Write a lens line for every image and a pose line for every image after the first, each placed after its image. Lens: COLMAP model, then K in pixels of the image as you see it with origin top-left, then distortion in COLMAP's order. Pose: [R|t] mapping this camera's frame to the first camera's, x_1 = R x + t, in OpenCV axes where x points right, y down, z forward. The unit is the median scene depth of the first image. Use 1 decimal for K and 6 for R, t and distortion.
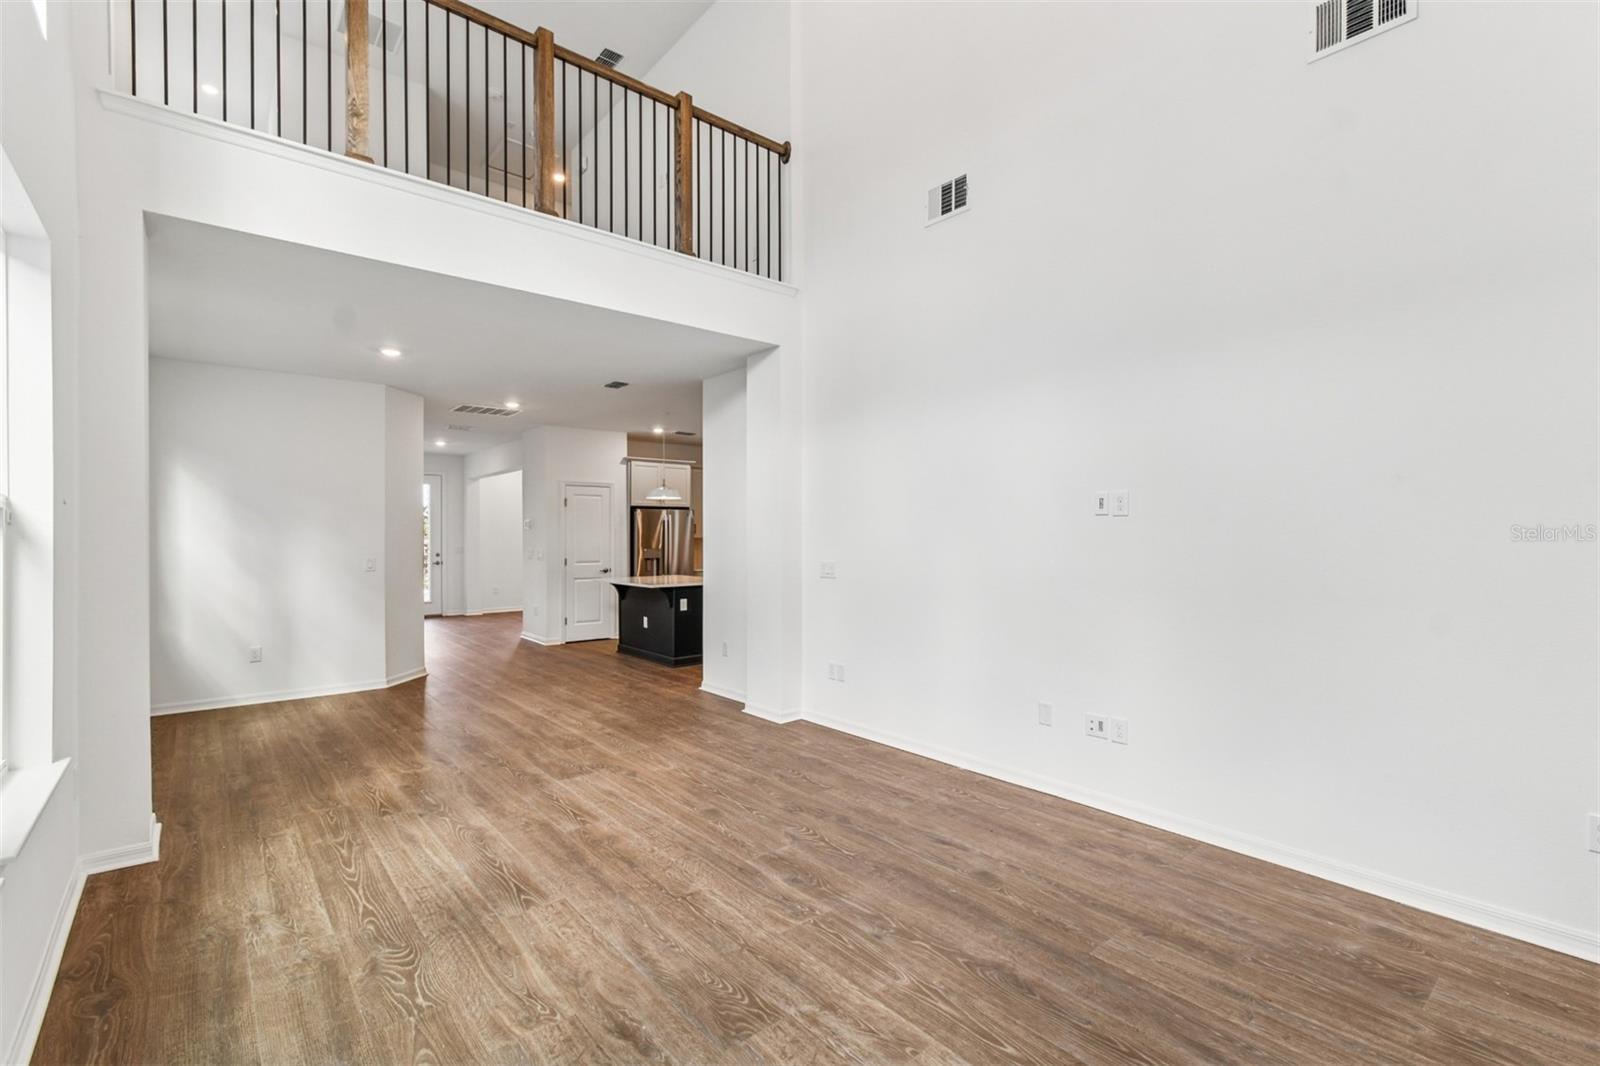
lens RADIAL K [[715.8, 0, 800.0], [0, 715.8, 533.0], [0, 0, 1]] dist [0.008234, -0.000630]
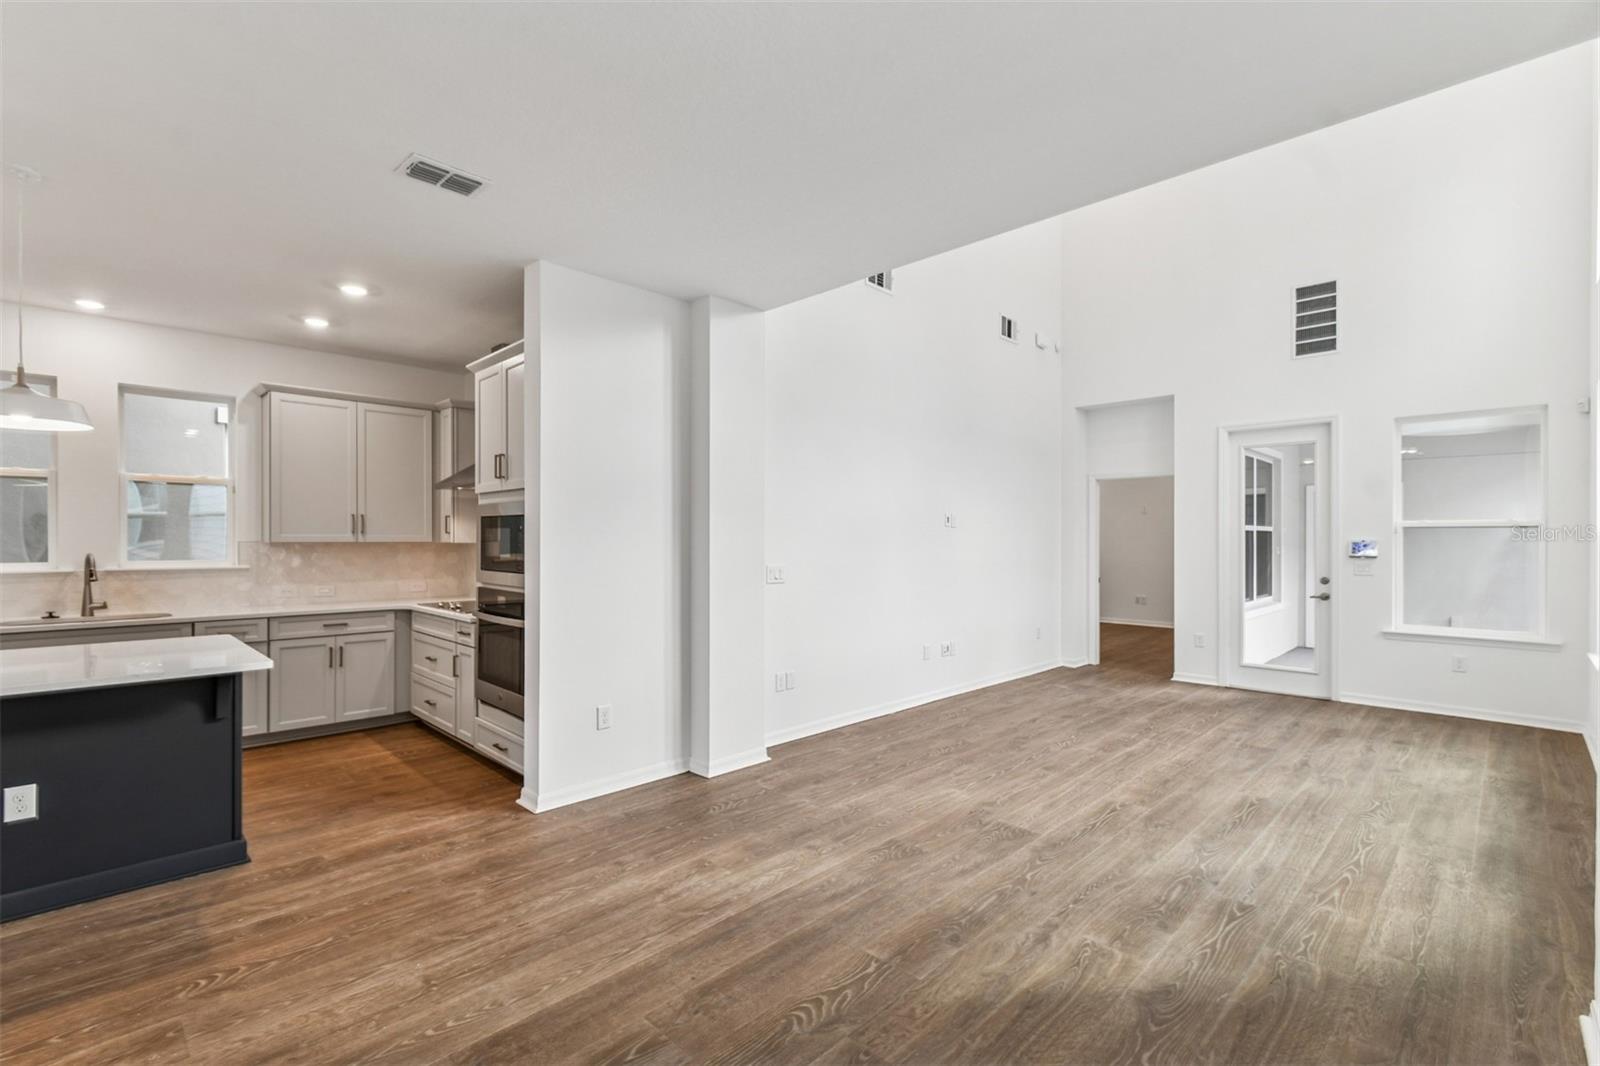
lens RADIAL K [[715.8, 0, 800.0], [0, 715.8, 533.0], [0, 0, 1]] dist [0.008234, -0.000630]
pose [[-0.090943, 0.009243, 0.995813, -1.292006], [-0.005706, 0.999936, -0.009802, 0.010306], [-0.995840, -0.006573, -0.090884, 1.539698]]
